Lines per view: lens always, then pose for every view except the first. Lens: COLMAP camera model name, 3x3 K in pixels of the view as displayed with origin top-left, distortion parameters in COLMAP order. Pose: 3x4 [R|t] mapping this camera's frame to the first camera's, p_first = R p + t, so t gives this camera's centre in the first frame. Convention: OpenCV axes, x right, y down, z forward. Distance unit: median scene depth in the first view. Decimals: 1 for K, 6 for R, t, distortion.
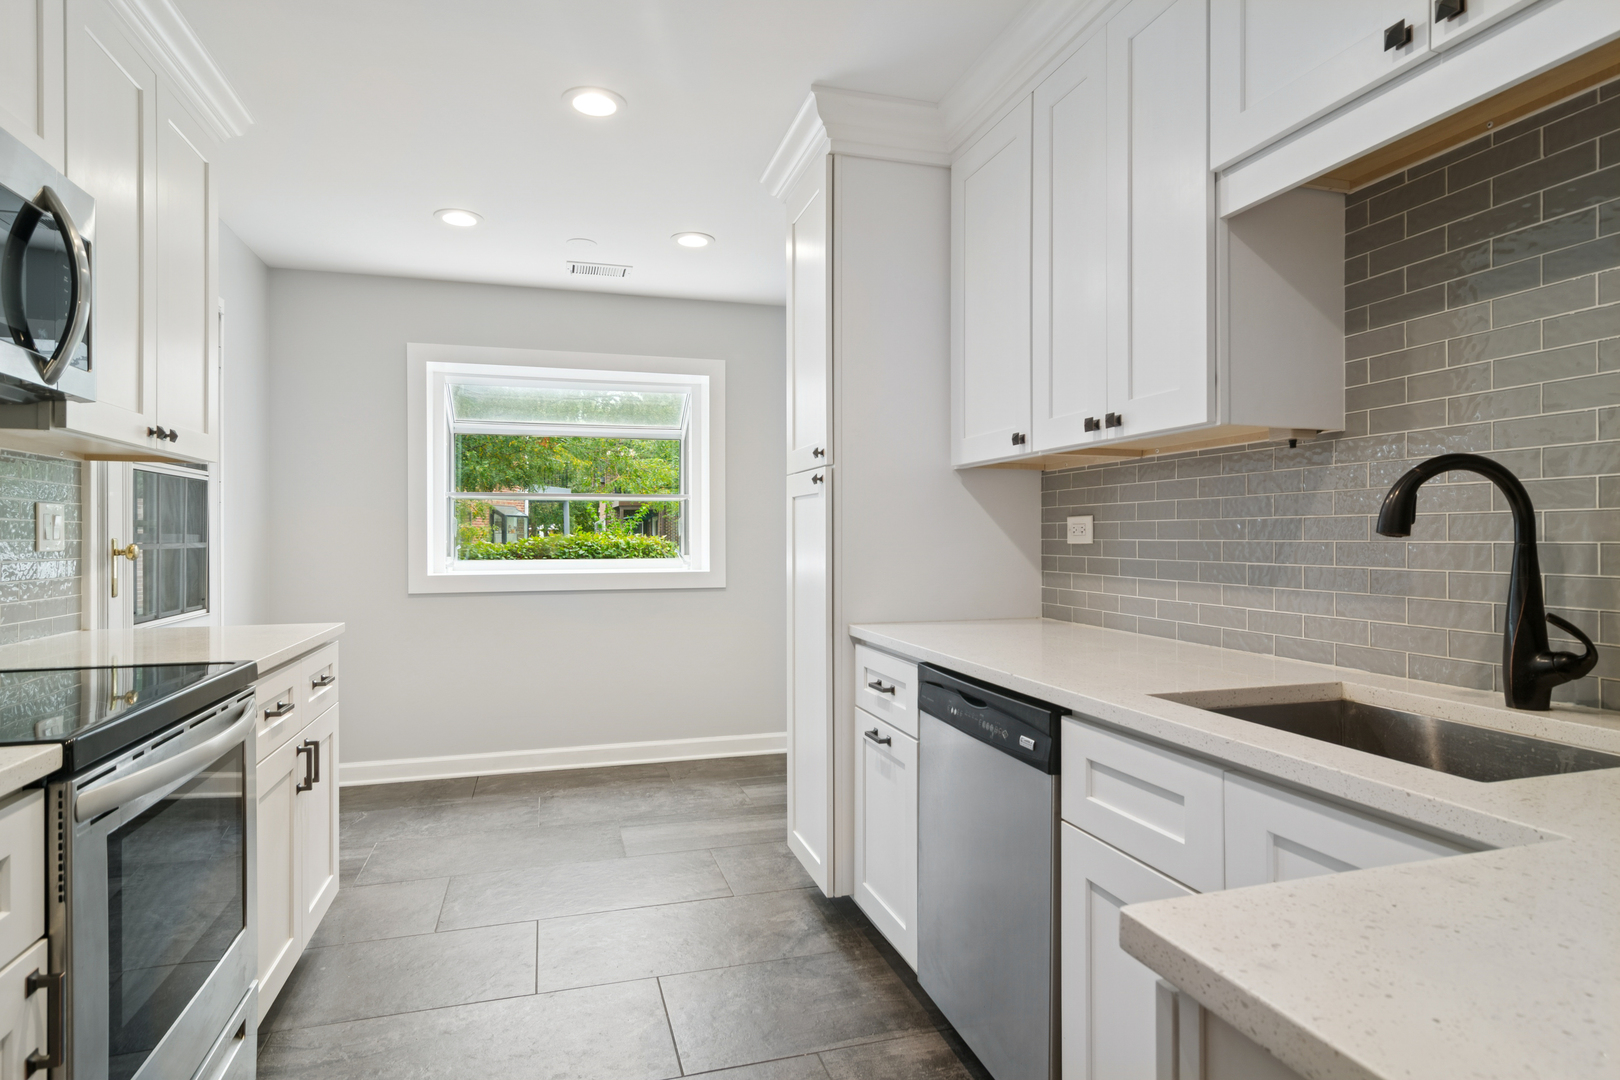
lens RADIAL K [[875.8, 0, 812.6], [0, 875.8, 538.8], [0, 0, 1]] dist [-0.001652, 0.001052]
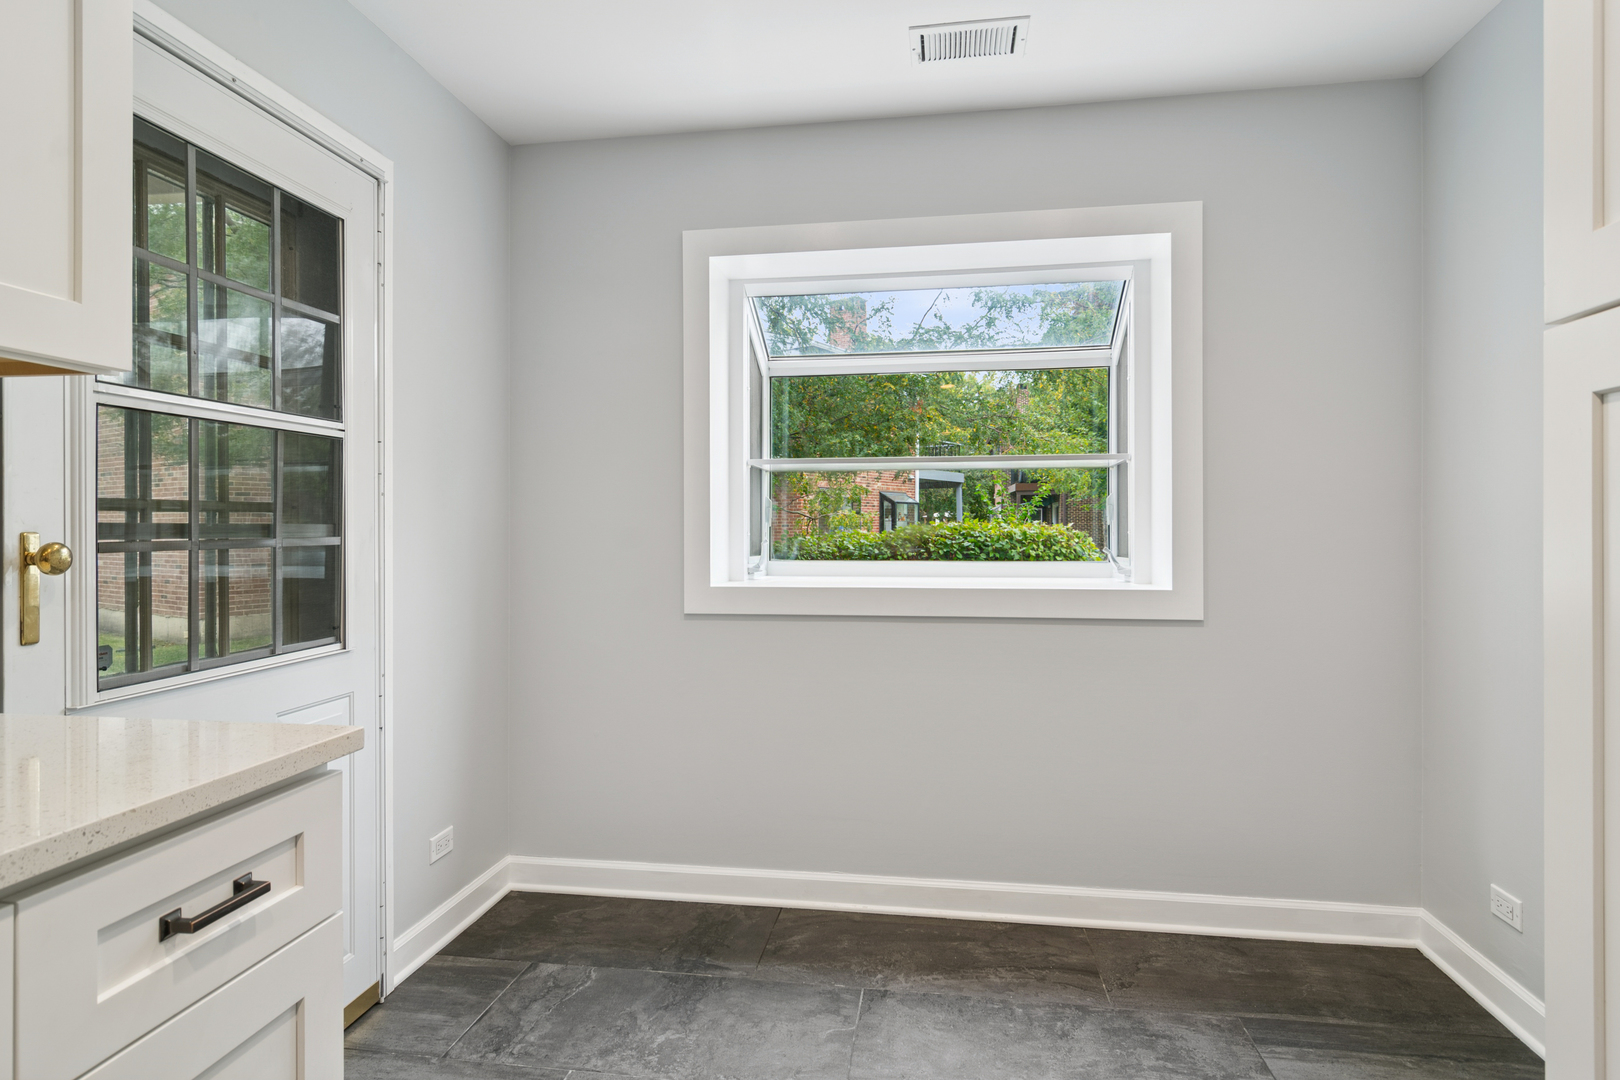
lens RADIAL K [[875.8, 0, 812.0], [0, 875.8, 525.9], [0, 0, 1]] dist [-0.001652, 0.001052]
pose [[0.901759, 0.000141, -0.432239, -0.083751], [-0.000389, 1.000000, -0.000485, -0.002224], [0.432239, 0.000606, 0.901759, 0.408236]]
